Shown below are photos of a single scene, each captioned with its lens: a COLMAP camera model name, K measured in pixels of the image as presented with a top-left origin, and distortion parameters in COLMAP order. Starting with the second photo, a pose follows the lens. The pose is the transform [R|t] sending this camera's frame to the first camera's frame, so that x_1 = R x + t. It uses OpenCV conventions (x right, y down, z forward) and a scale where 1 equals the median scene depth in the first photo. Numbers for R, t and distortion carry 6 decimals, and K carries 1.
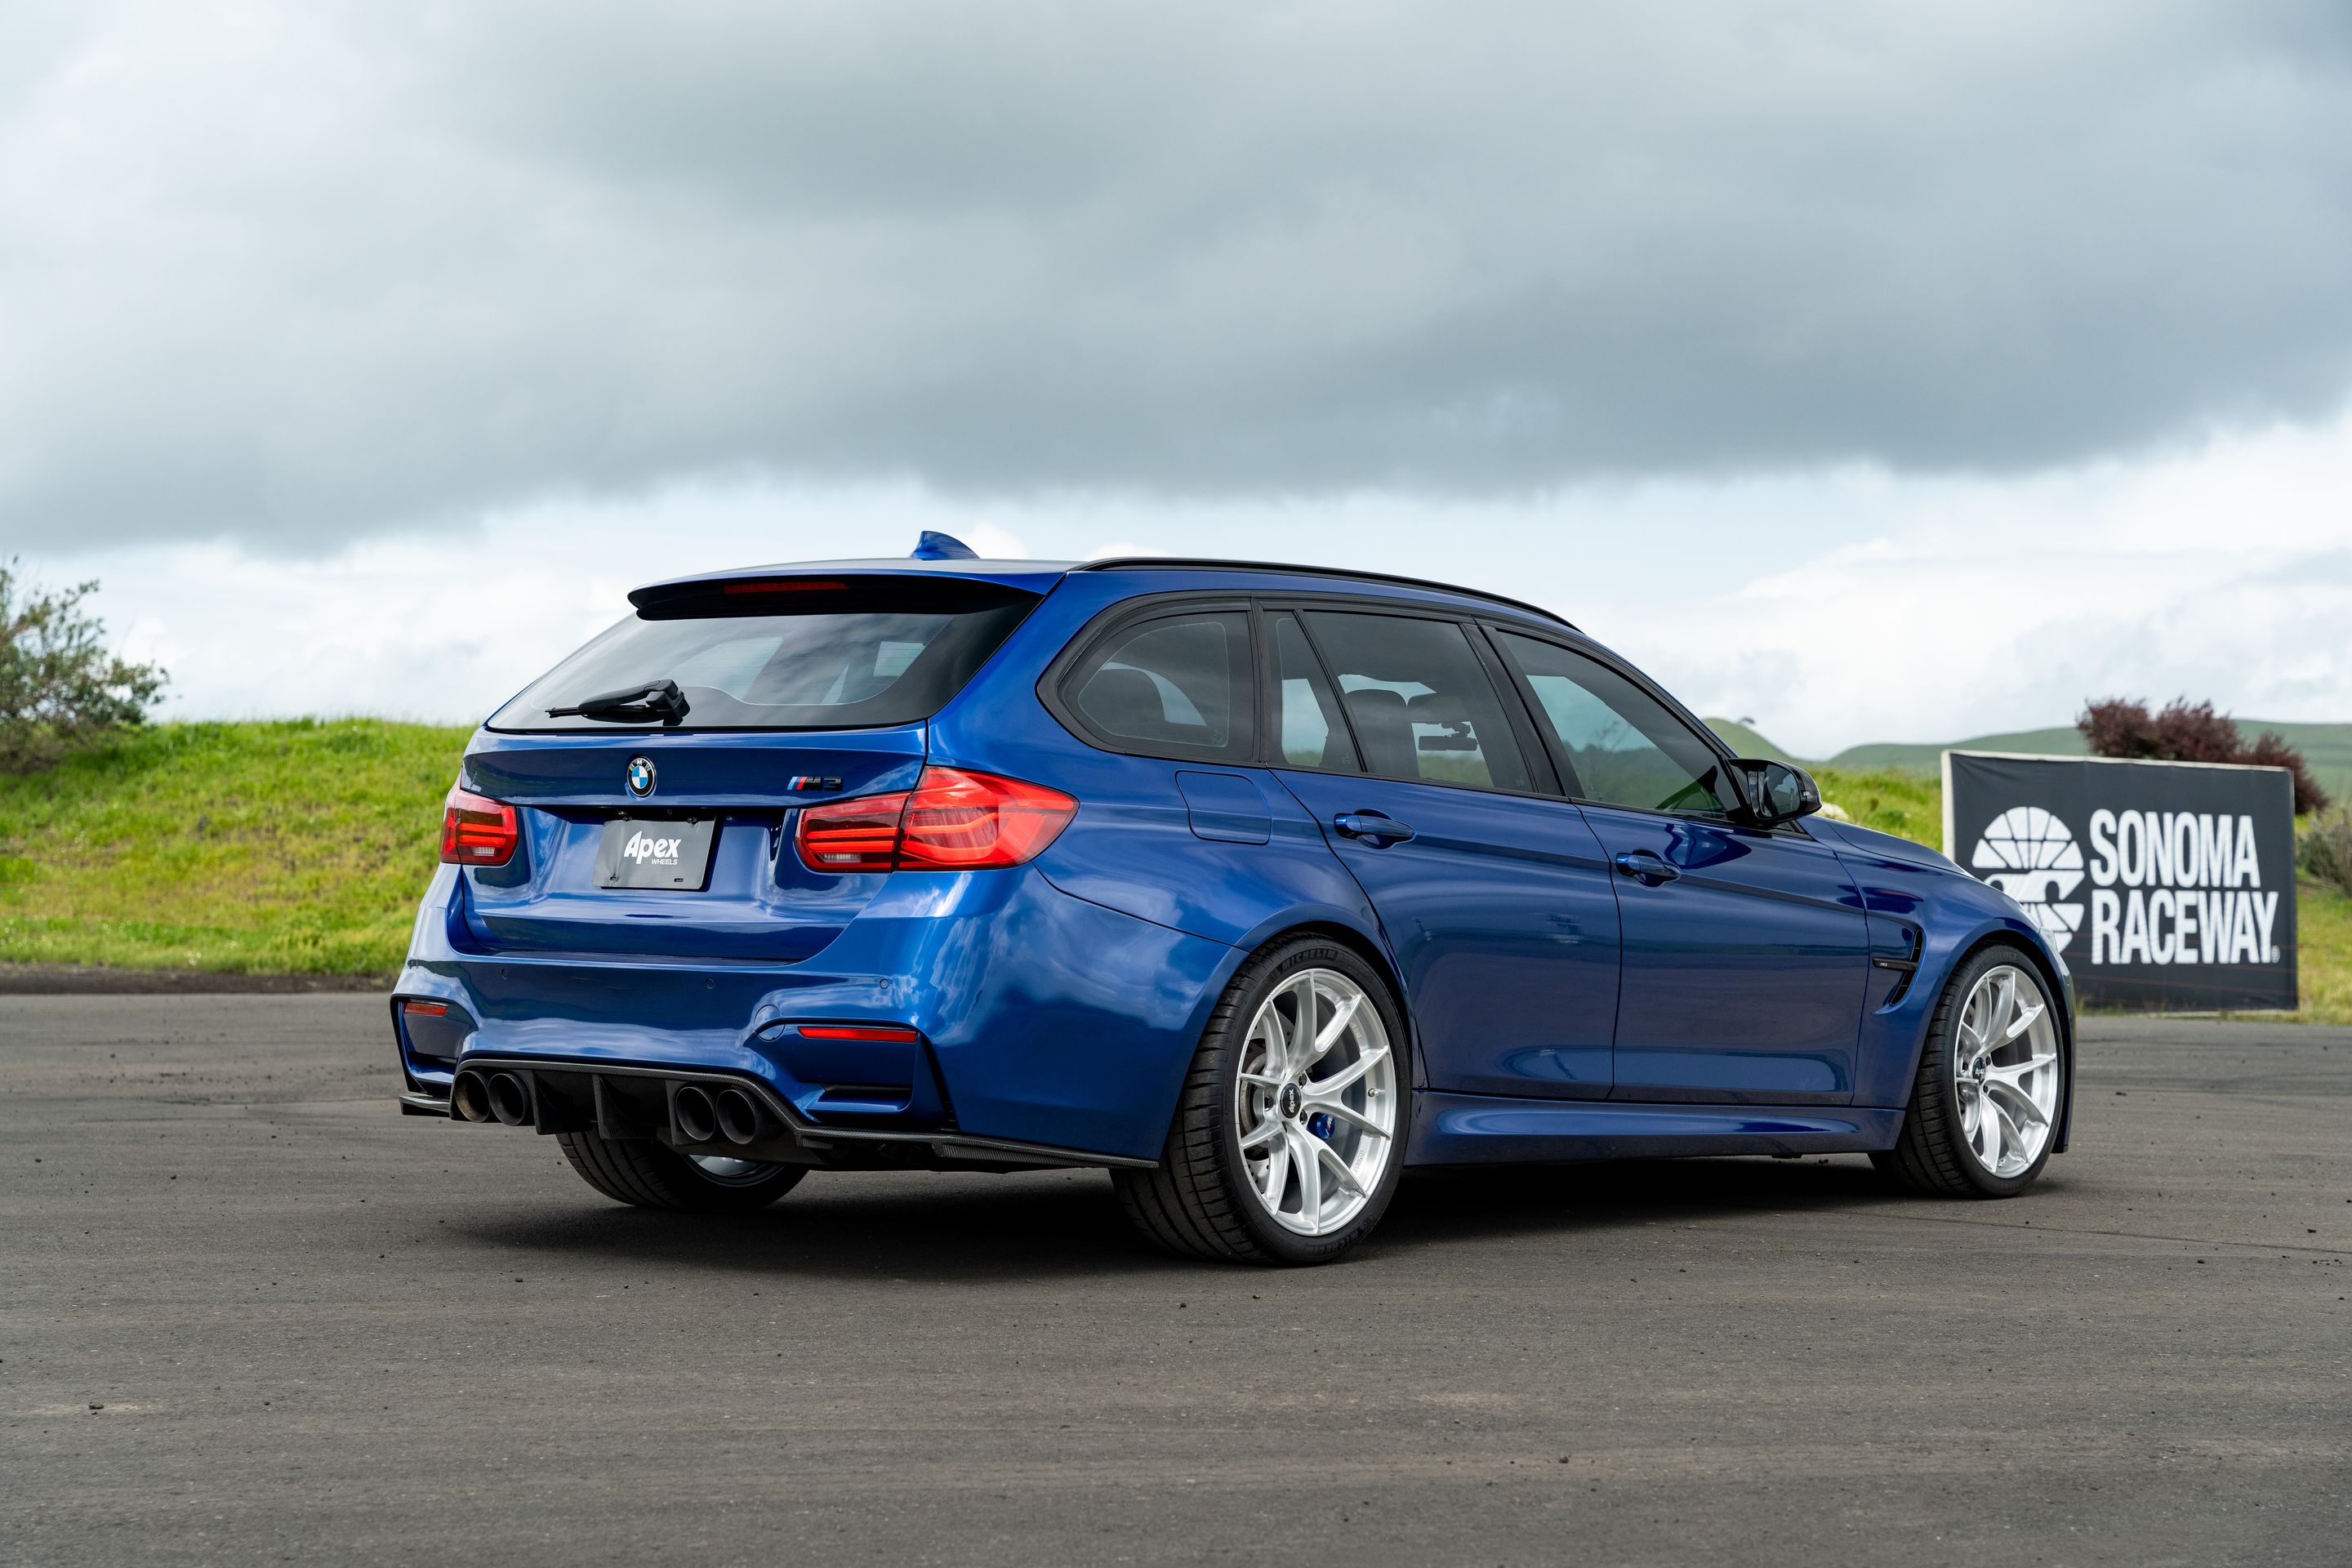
lens RADIAL K [[4489.6, 0, 1144.9], [0, 4489.6, 788.0], [0, 0, 1]] dist [0.038434, 0.231315]
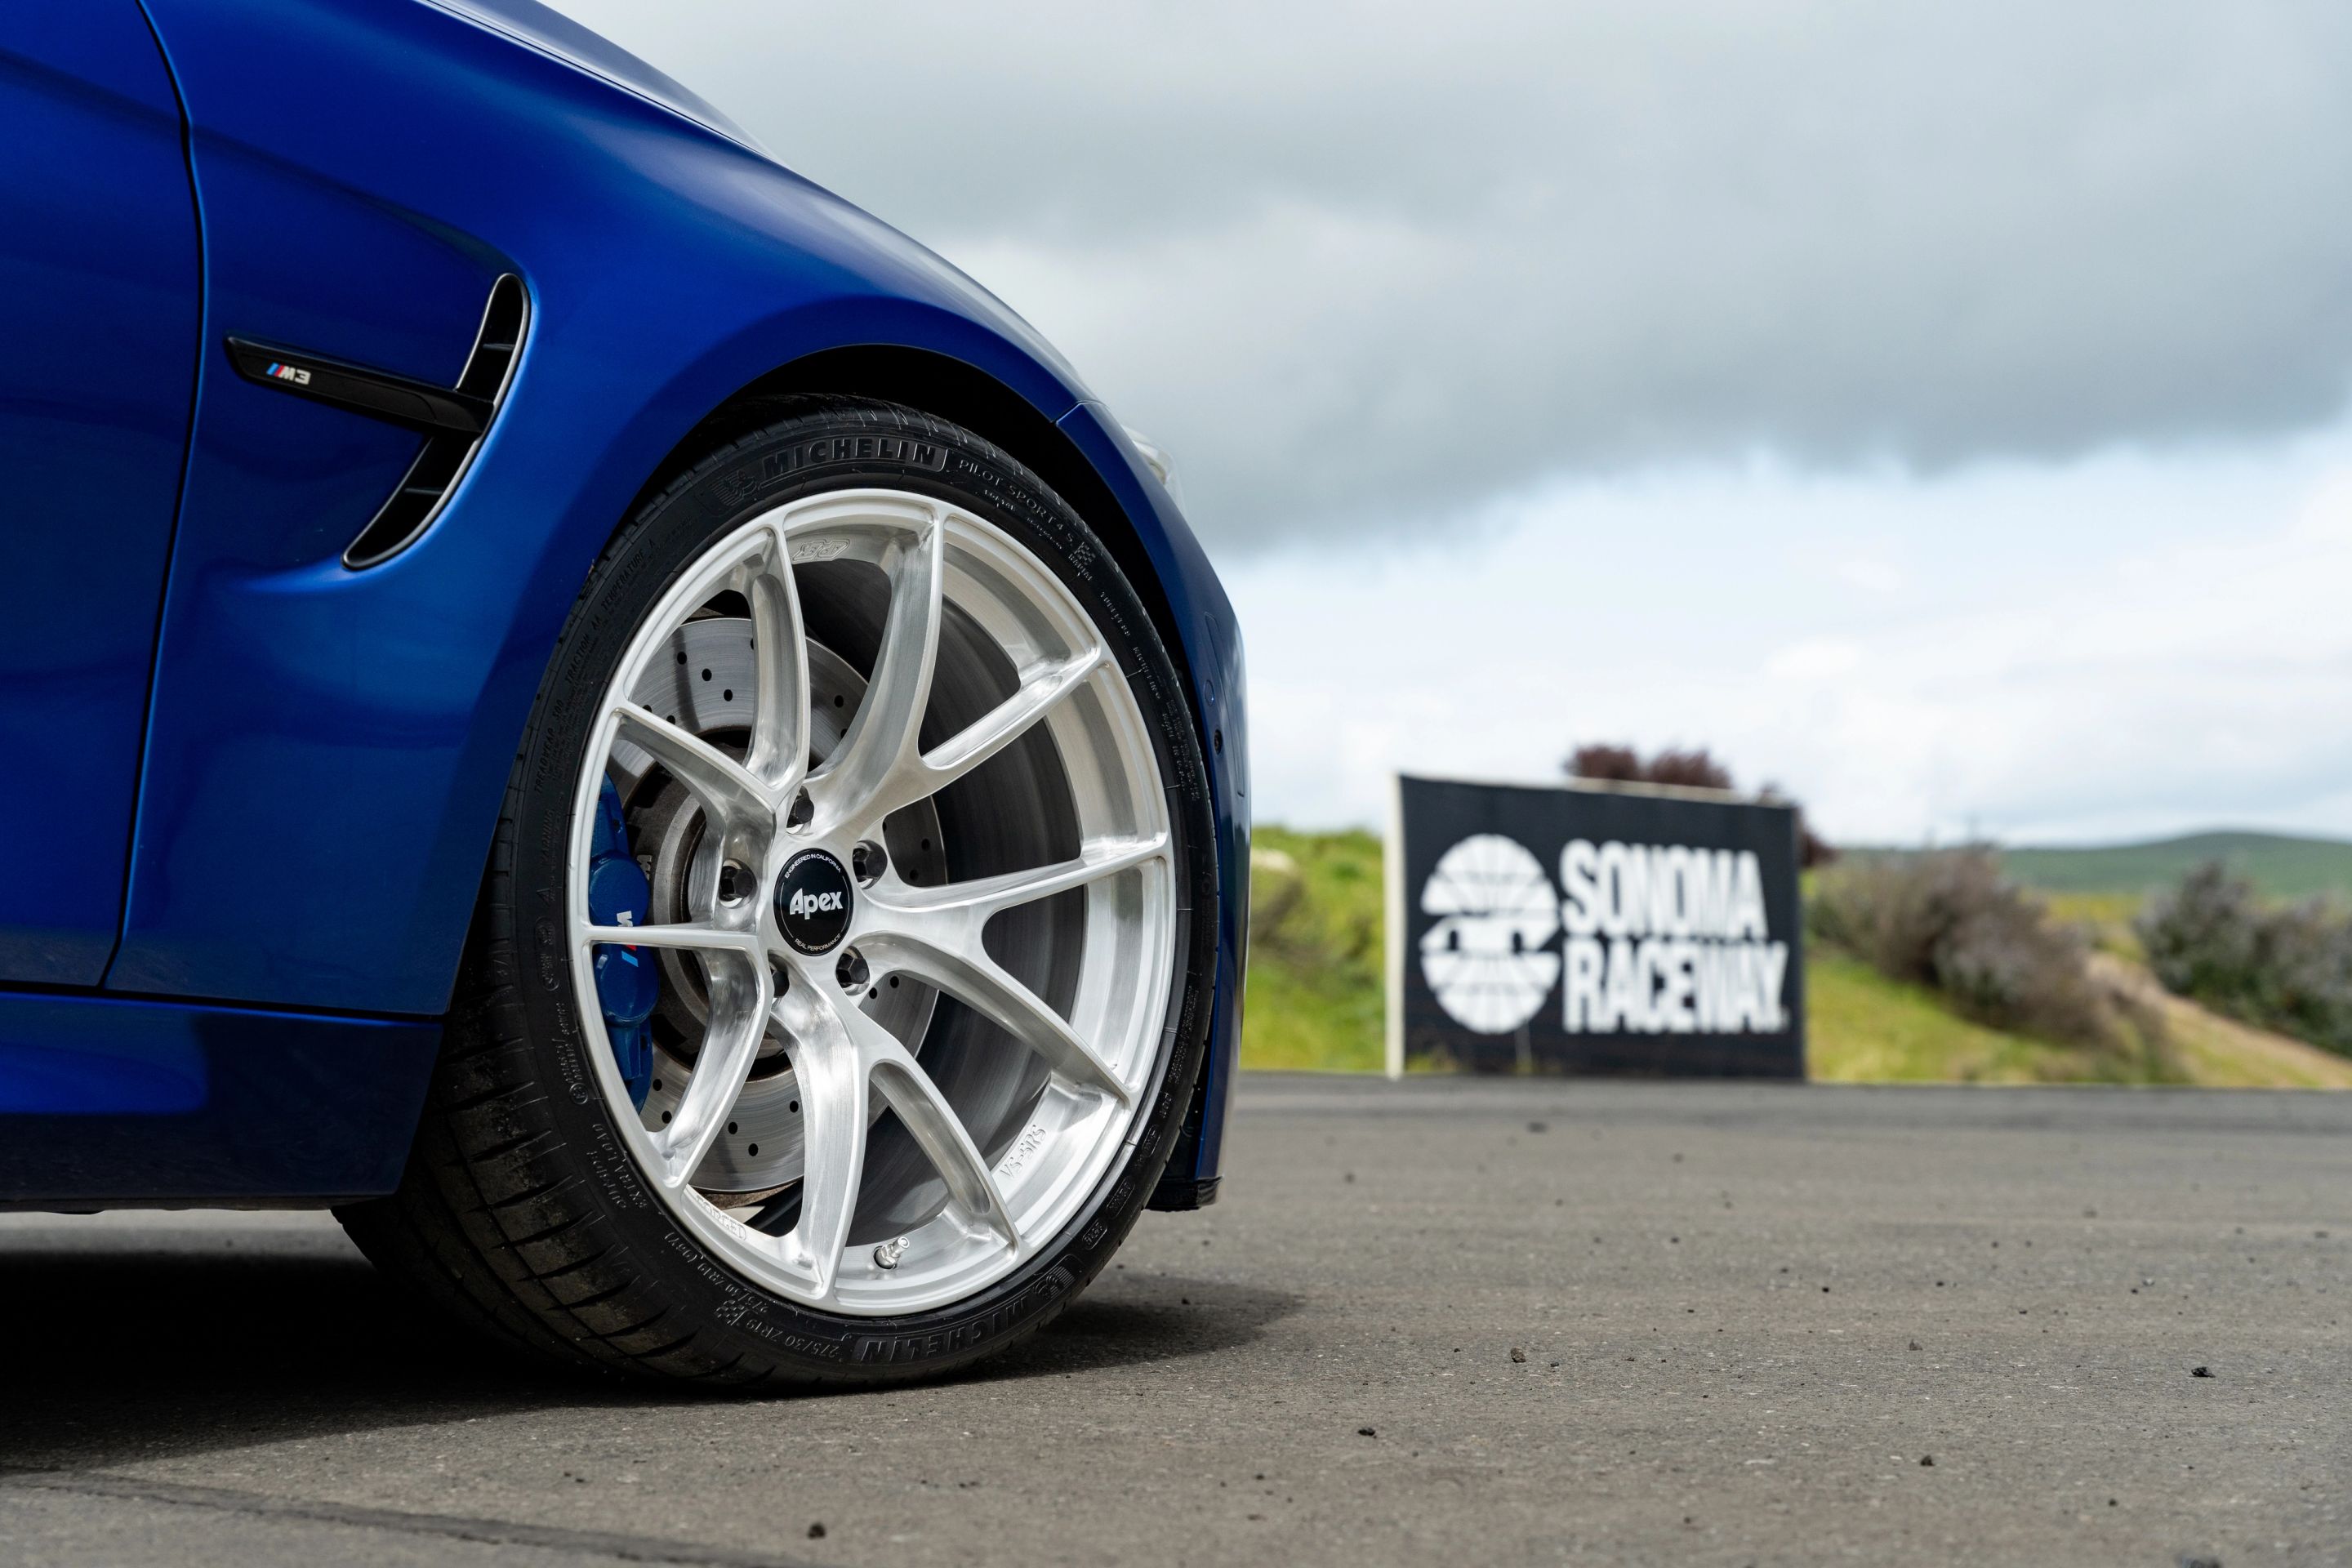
lens RADIAL K [[4489.6, 0, 1144.9], [0, 4489.6, 788.0], [0, 0, 1]] dist [0.038434, 0.231315]
pose [[0.994188, -0.002217, 0.107634, 0.221436], [0.005060, 0.999645, -0.026142, 0.080147], [-0.107538, 0.026535, 0.993847, 0.931365]]
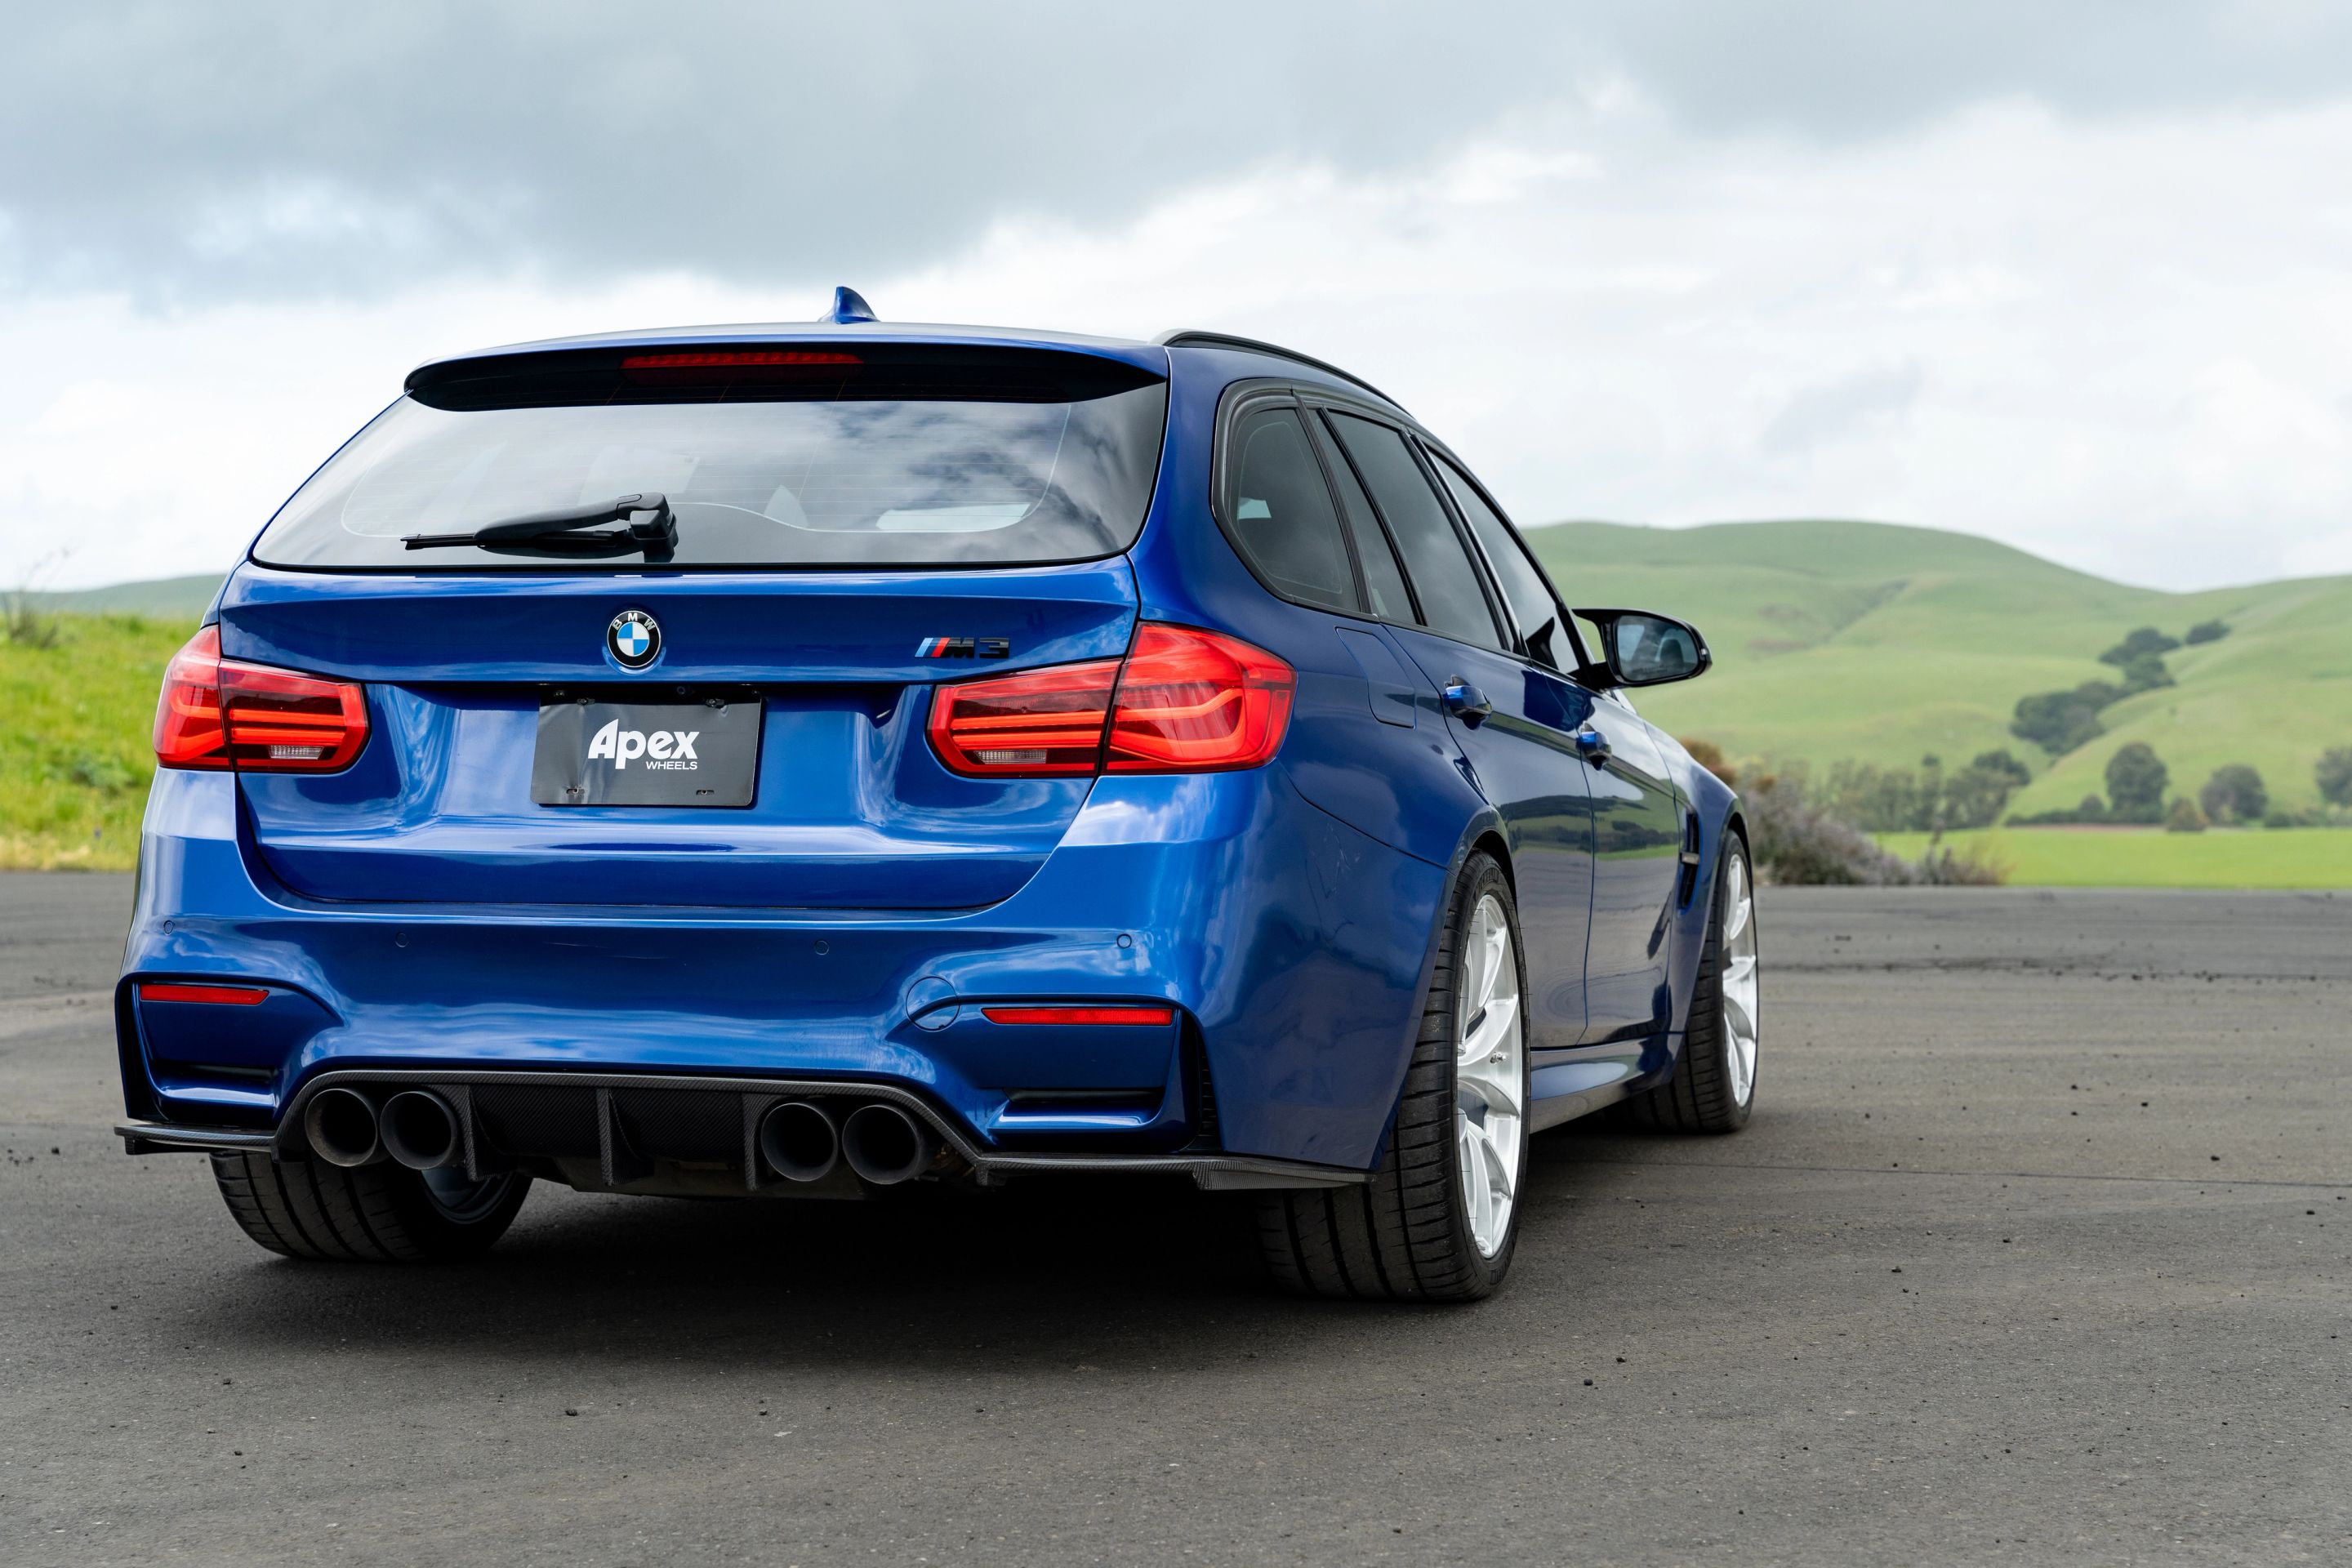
lens RADIAL K [[4489.6, 0, 1144.9], [0, 4489.6, 788.0], [0, 0, 1]] dist [0.038434, 0.231315]
pose [[0.902694, -0.019081, 0.429860, -0.325643], [0.003862, 0.999335, 0.036249, -0.004108], [-0.430266, -0.031062, 0.902168, 0.359580]]
